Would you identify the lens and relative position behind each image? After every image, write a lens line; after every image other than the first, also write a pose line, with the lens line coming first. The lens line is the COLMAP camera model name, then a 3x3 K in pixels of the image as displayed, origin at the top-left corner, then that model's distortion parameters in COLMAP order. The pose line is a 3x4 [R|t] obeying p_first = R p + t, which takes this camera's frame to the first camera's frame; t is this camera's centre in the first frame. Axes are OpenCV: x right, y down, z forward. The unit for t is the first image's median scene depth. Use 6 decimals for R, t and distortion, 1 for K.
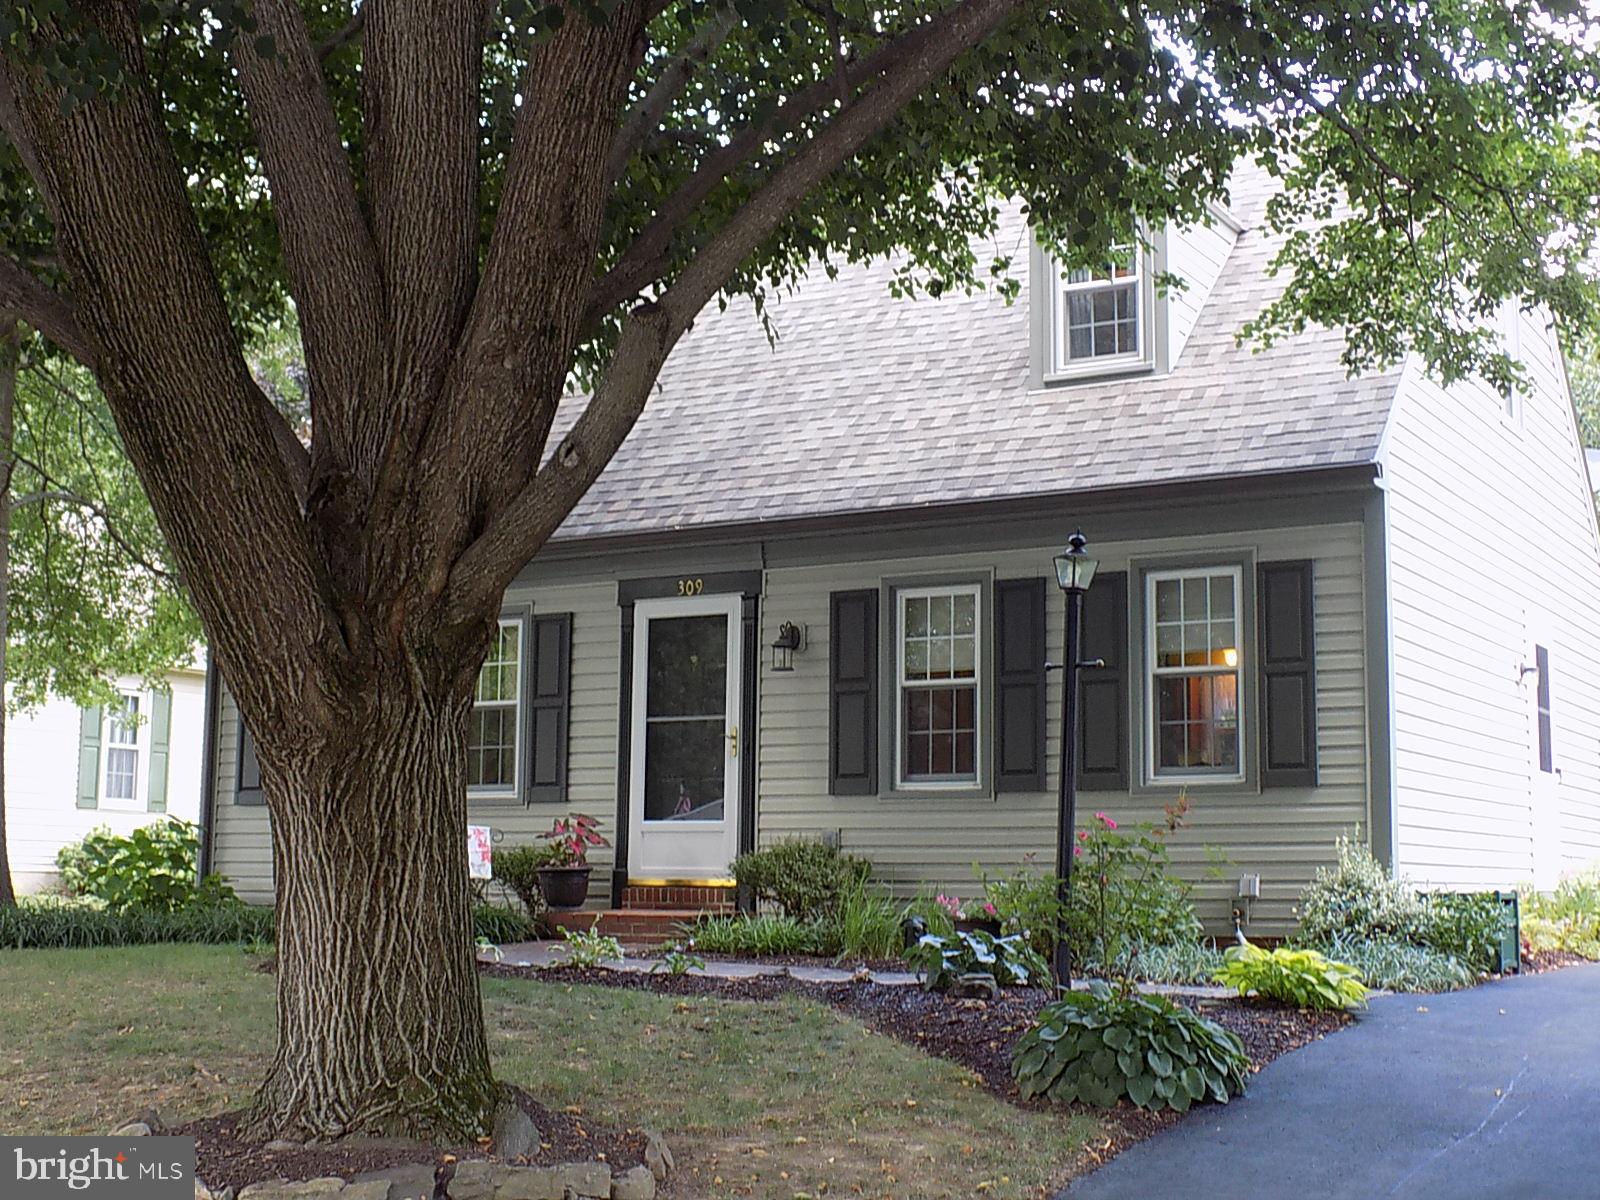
lens RADIAL K [[2174.6, 0, 798.3], [0, 2174.6, 608.1], [0, 0, 1]] dist [-0.061386, 0.000000]
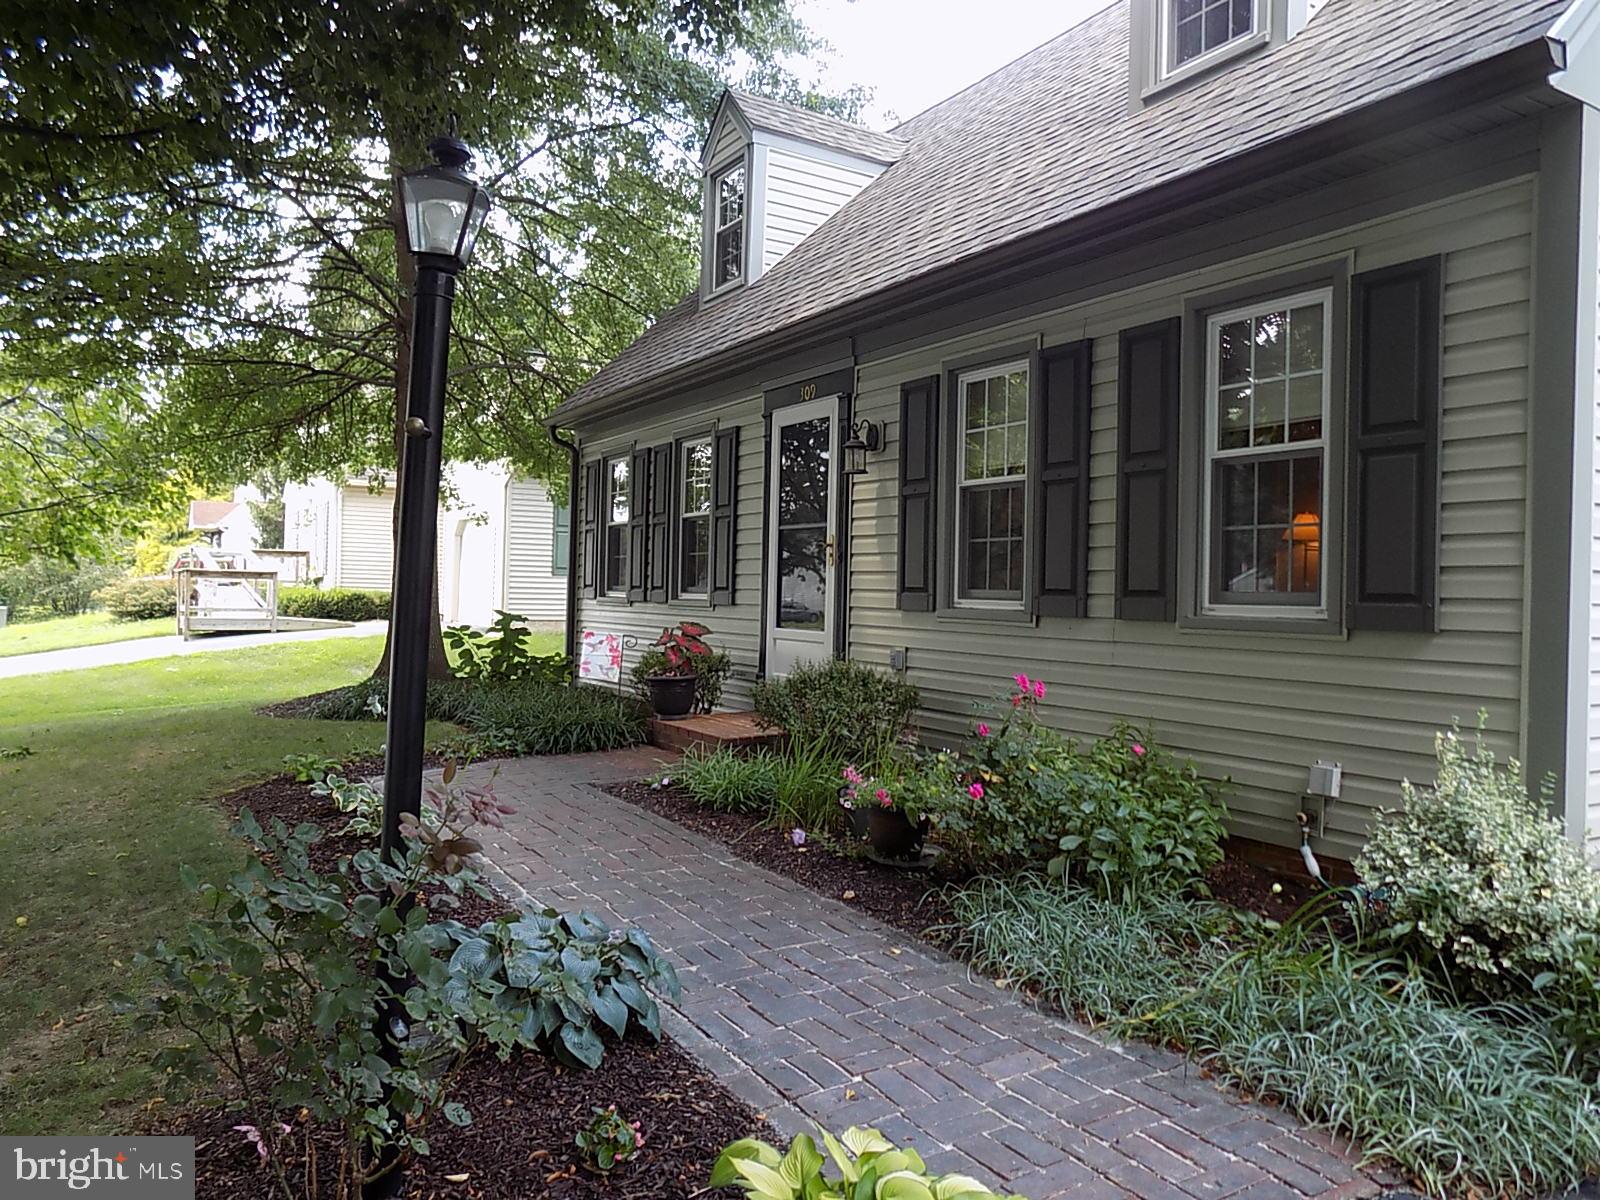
lens RADIAL K [[1160.5, 0, 798.2], [0, 1160.5, 585.4], [0, 0, 1]] dist [-0.042732, 0.041856]
pose [[0.873296, 0.013330, -0.487008, 0.229645], [0.039154, 0.994472, 0.097430, 0.029420], [0.485615, -0.104153, 0.867946, 0.607773]]
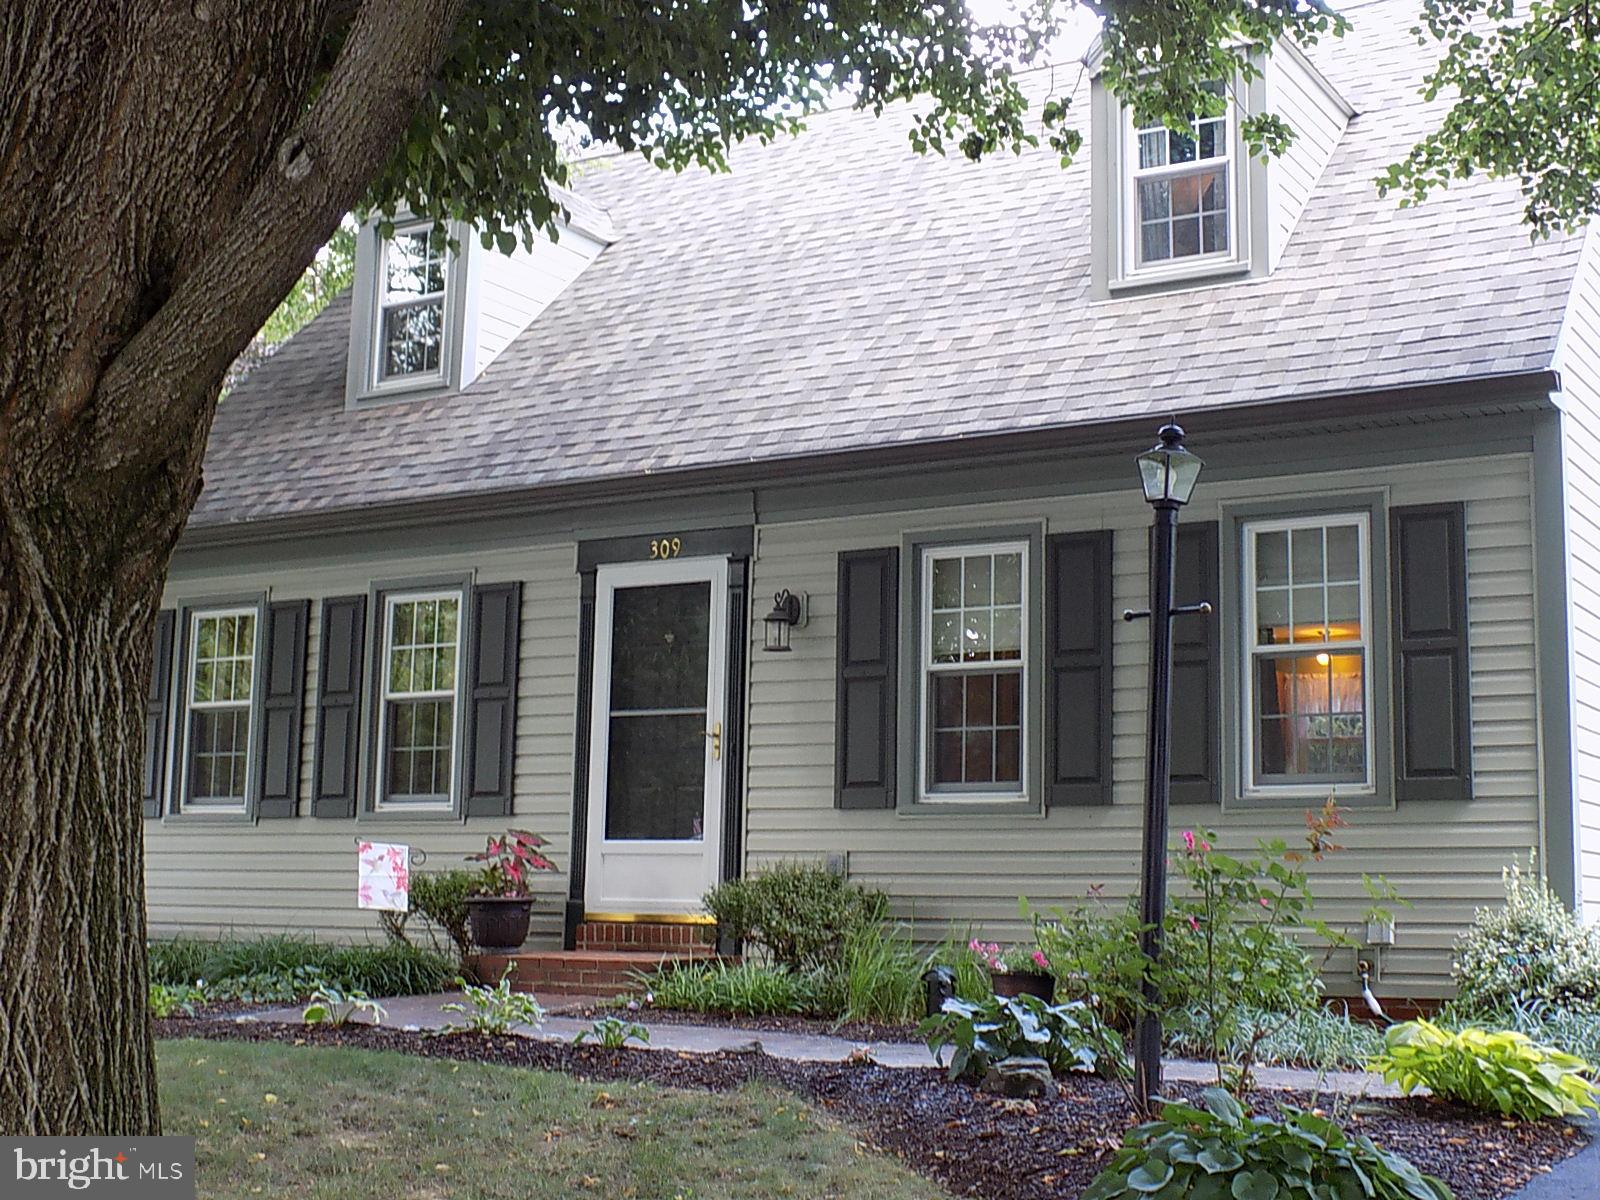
lens RADIAL K [[2174.6, 0, 797.8], [0, 2174.6, 590.5], [0, 0, 1]] dist [-0.061386, 0.000000]
pose [[0.999775, 0.006176, -0.020270, 0.017573], [-0.006605, 0.999754, -0.021169, 0.025559], [0.020134, 0.021298, 0.999570, 0.227196]]
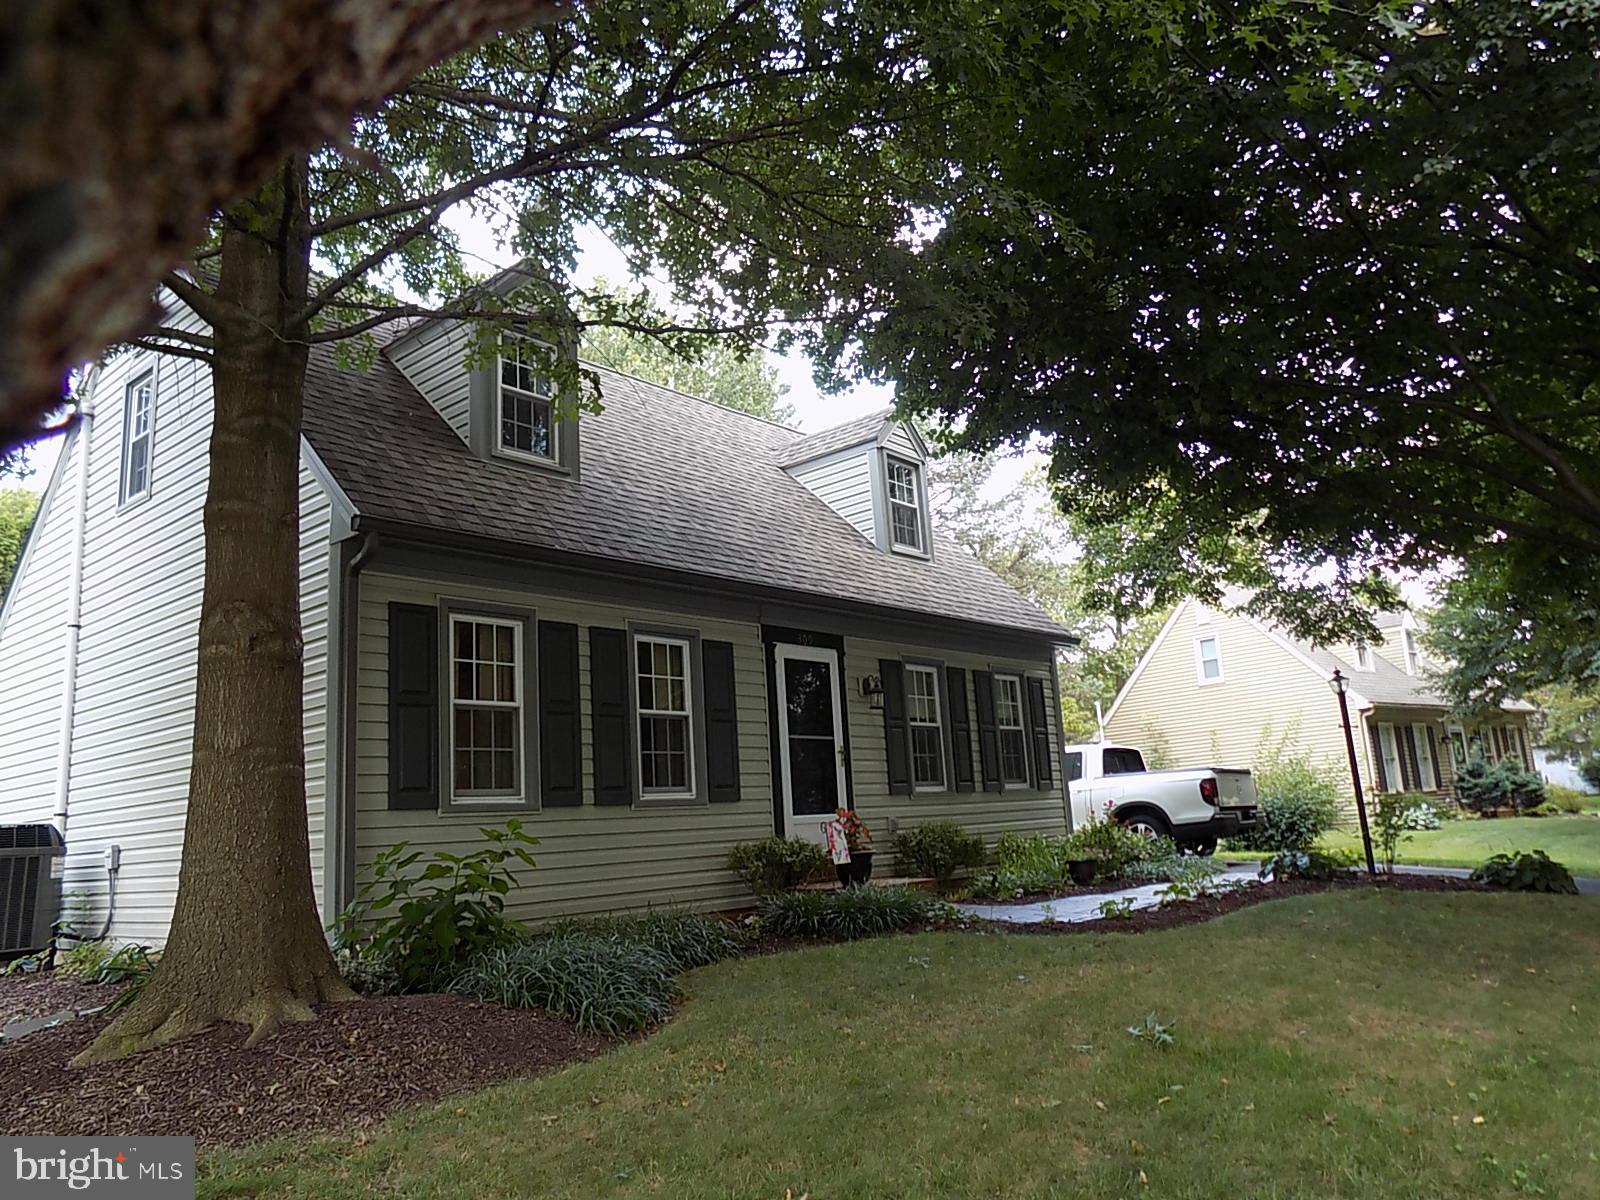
lens RADIAL K [[1160.5, 0, 805.9], [0, 1160.5, 595.0], [0, 0, 1]] dist [-0.042732, 0.041856]
pose [[0.171788, 0.185870, 0.967441, -0.850656], [-0.049951, 0.982420, -0.179878, 0.105014], [-0.983867, -0.017424, 0.178052, 0.990406]]
